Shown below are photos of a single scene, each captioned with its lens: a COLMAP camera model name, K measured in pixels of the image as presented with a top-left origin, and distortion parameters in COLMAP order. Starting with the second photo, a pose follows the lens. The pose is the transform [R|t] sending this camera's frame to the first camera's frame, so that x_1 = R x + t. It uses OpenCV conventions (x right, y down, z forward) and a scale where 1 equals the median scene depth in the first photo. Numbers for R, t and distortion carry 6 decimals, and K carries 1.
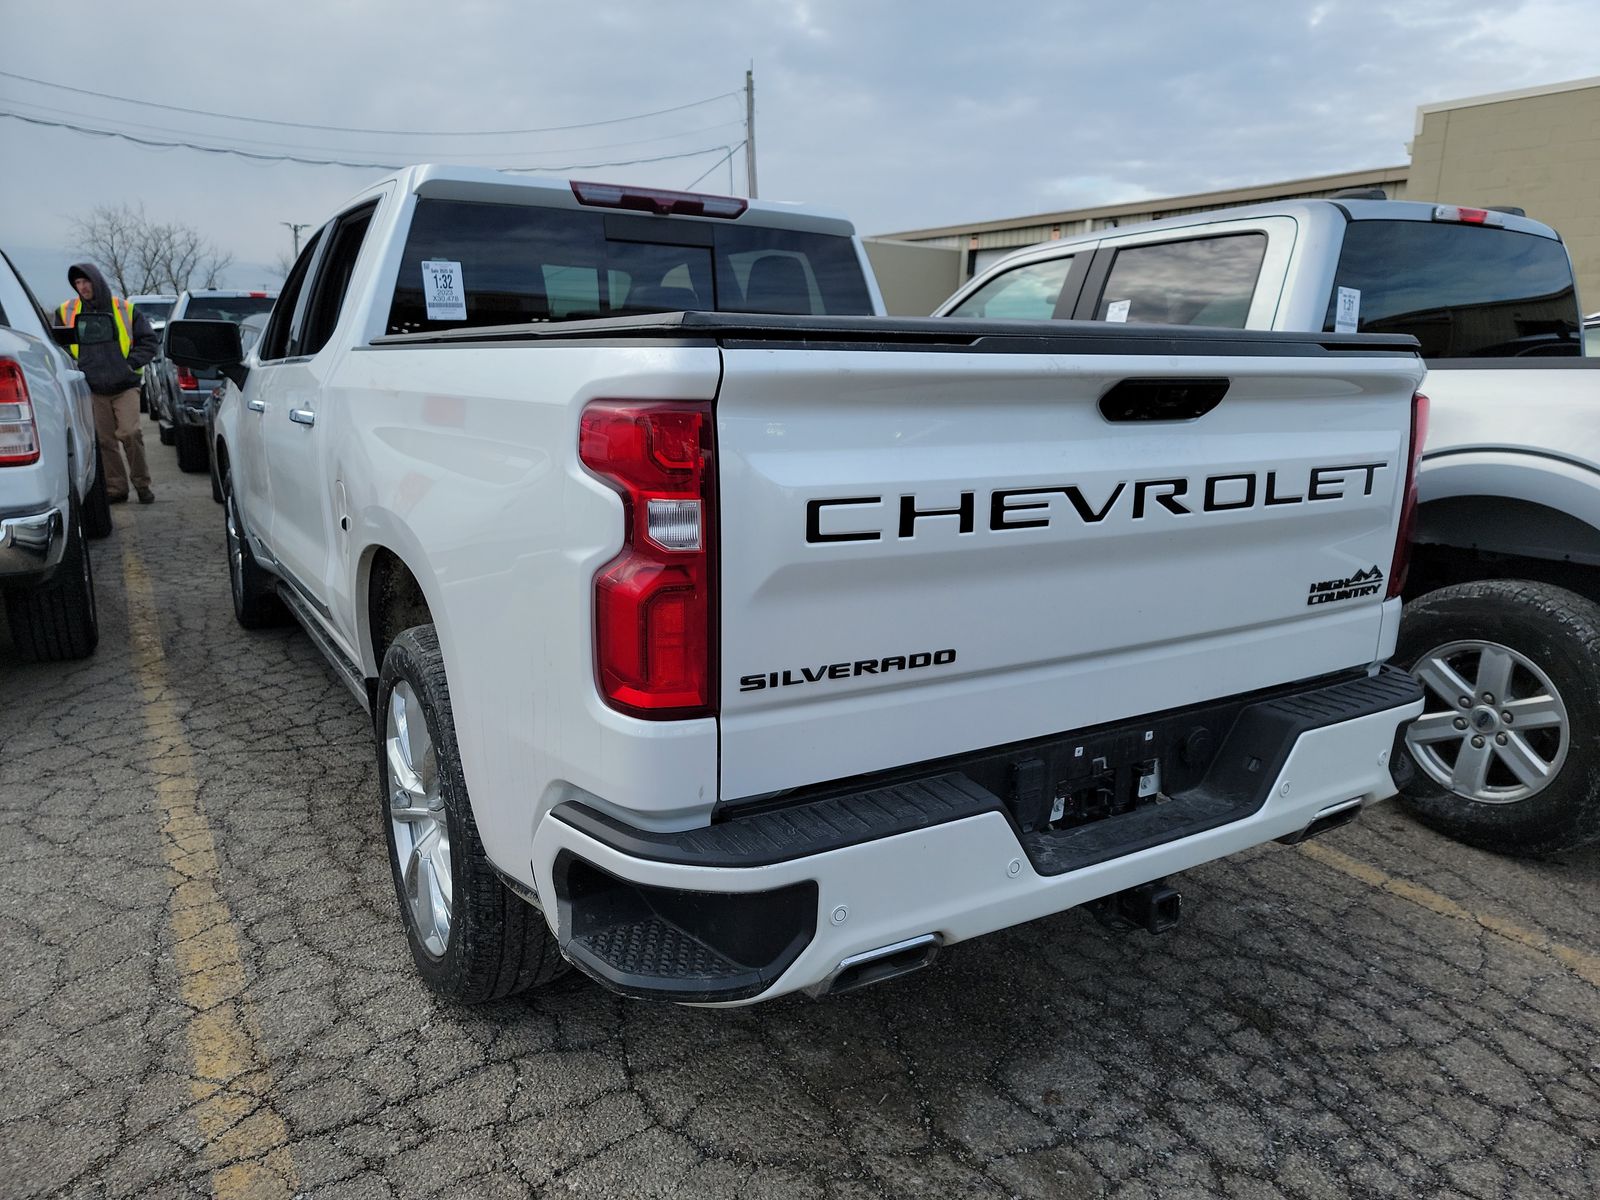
lens RADIAL K [[1120.8, 0, 842.9], [0, 1120.8, 607.2], [0, 0, 1]] dist [0.083929, -0.056588]
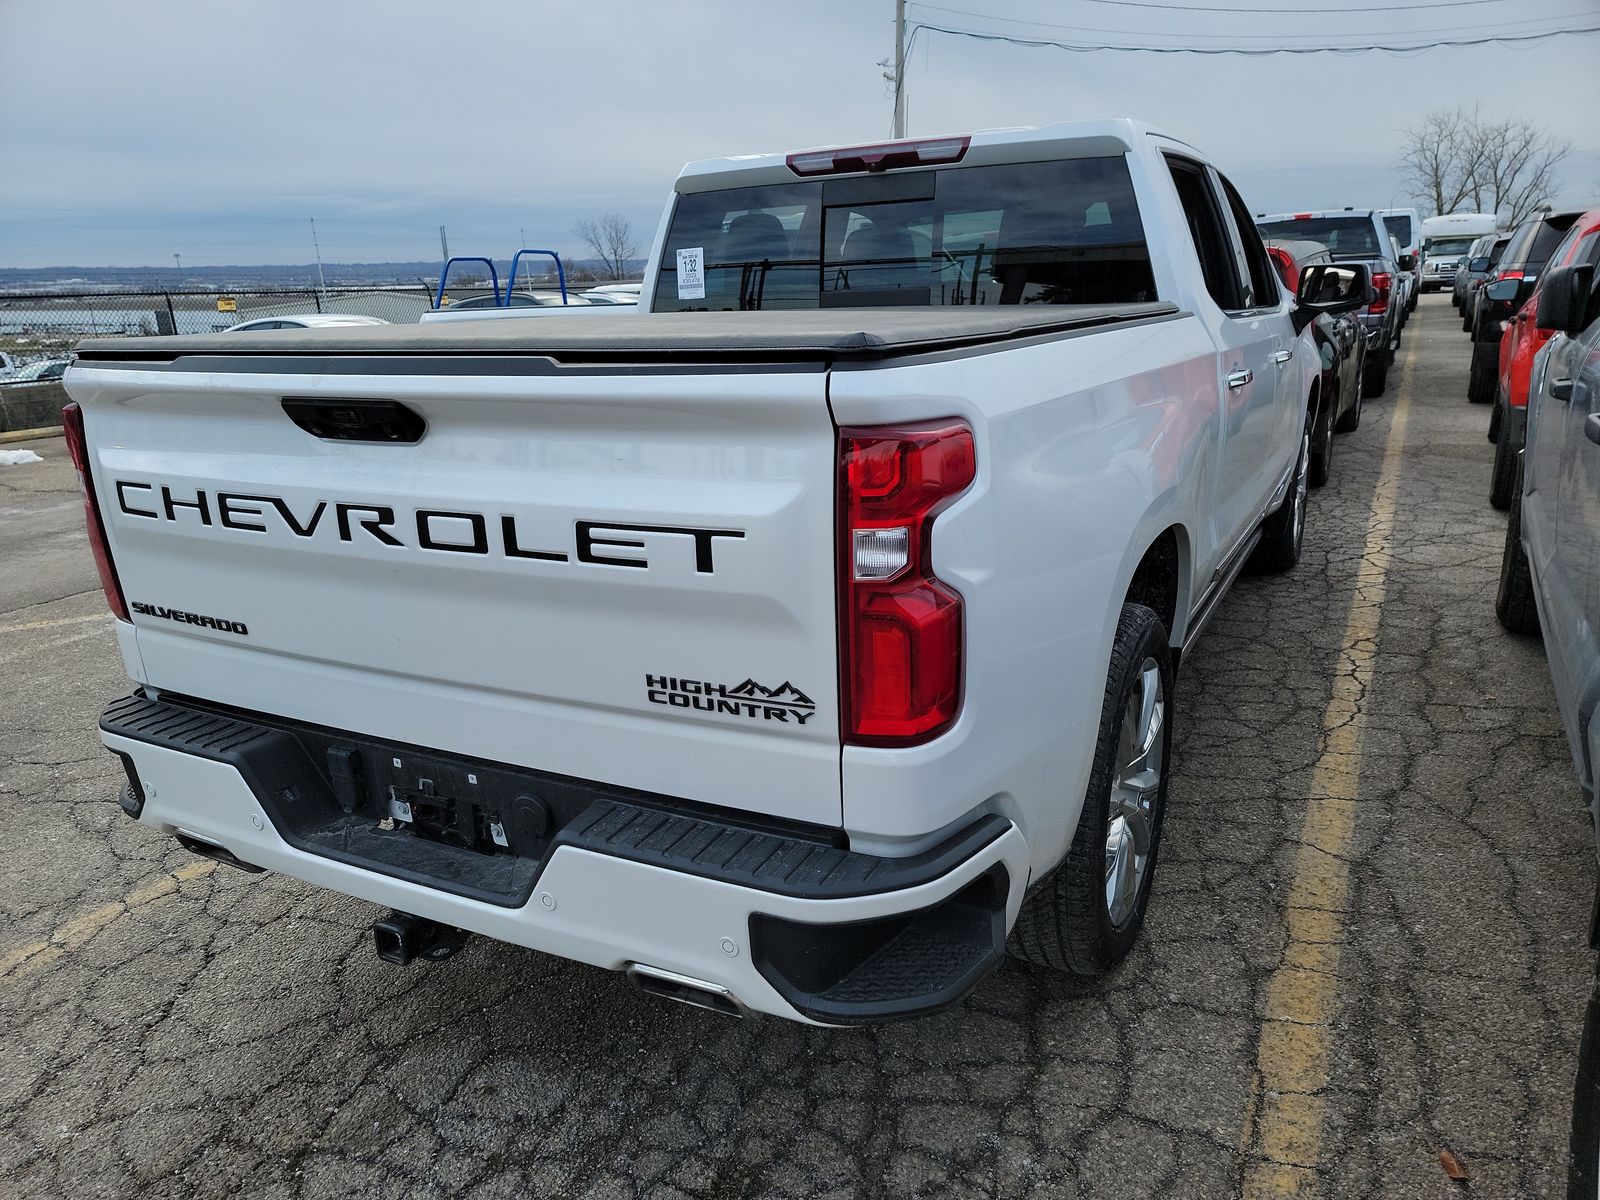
lens RADIAL K [[1120.8, 0, 795.6], [0, 1120.8, 645.2], [0, 0, 1]] dist [0.083929, -0.056588]
pose [[0.478894, 0.235916, -0.845579, 1.266336], [-0.143437, 0.971297, 0.189756, -0.227521], [0.866075, 0.030414, 0.498988, 0.832445]]
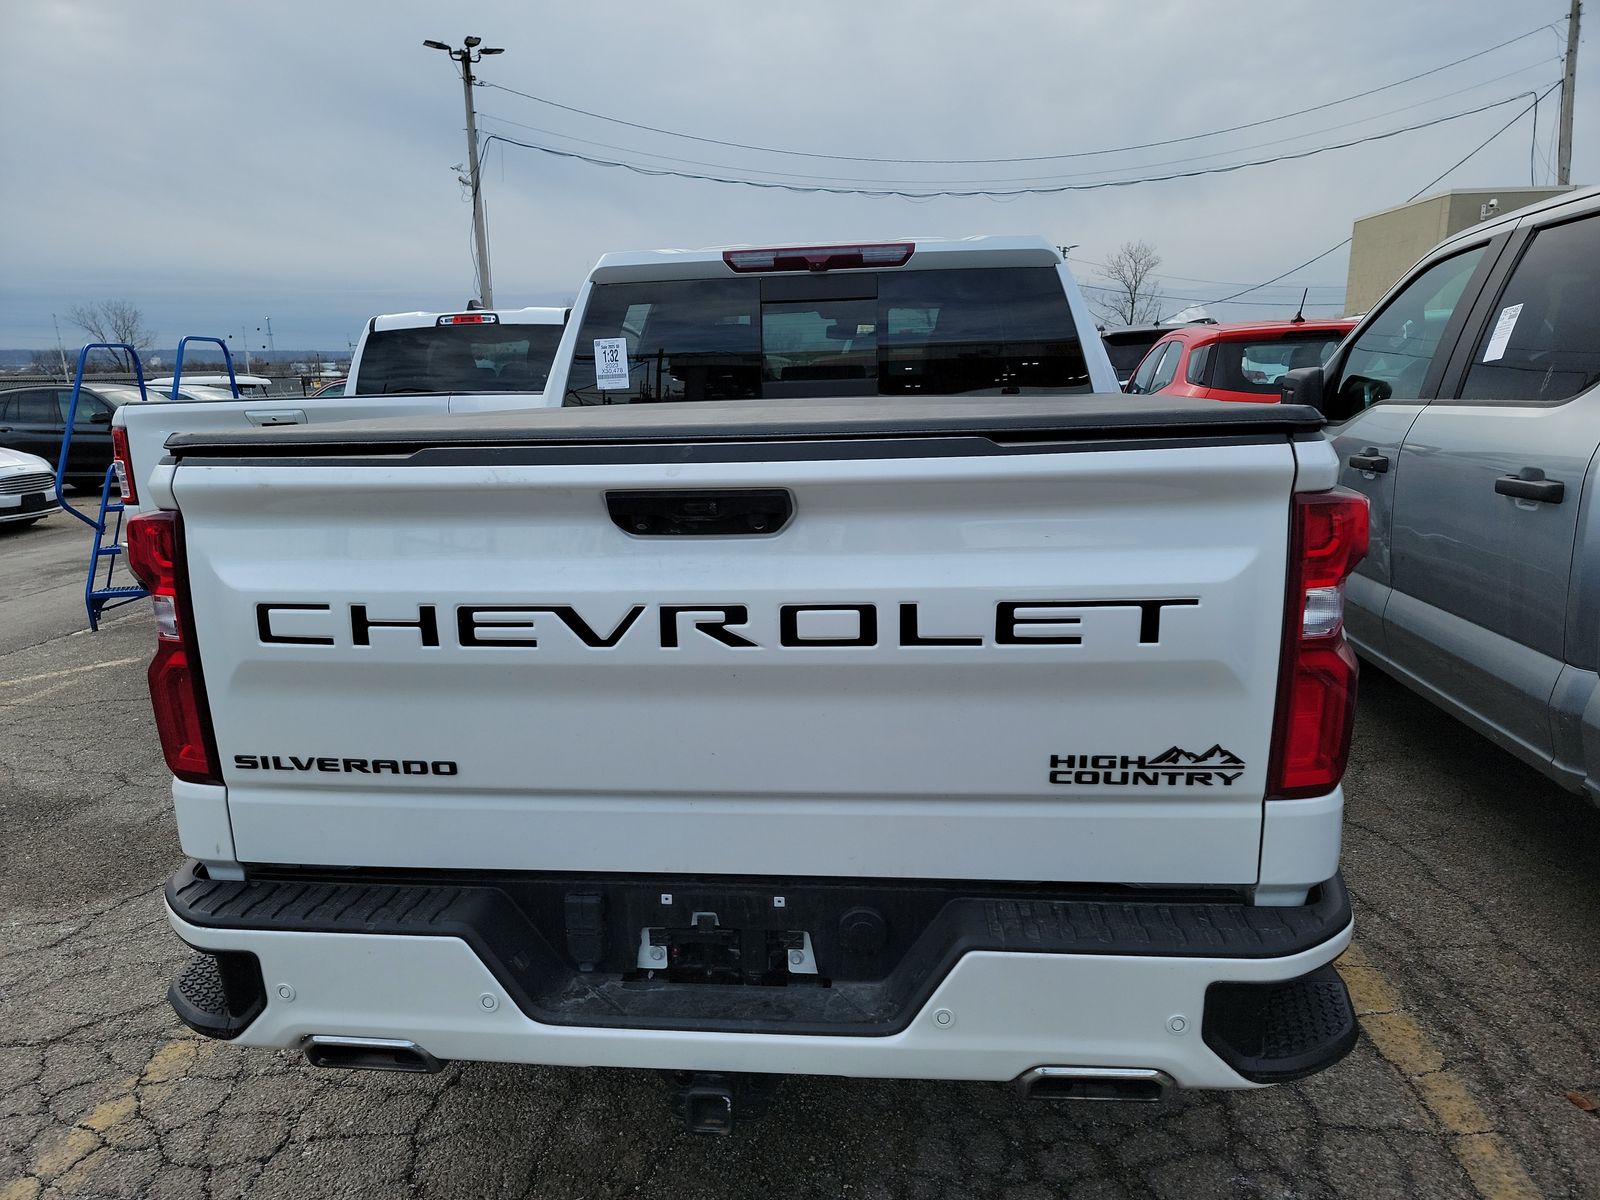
lens RADIAL K [[1120.8, 0, 802.6], [0, 1120.8, 632.3], [0, 0, 1]] dist [0.083929, -0.056588]
pose [[0.775273, 0.108427, -0.622250, 0.853038], [-0.097297, 0.993898, 0.051962, -0.141683], [0.624087, 0.020258, 0.781092, 0.387394]]
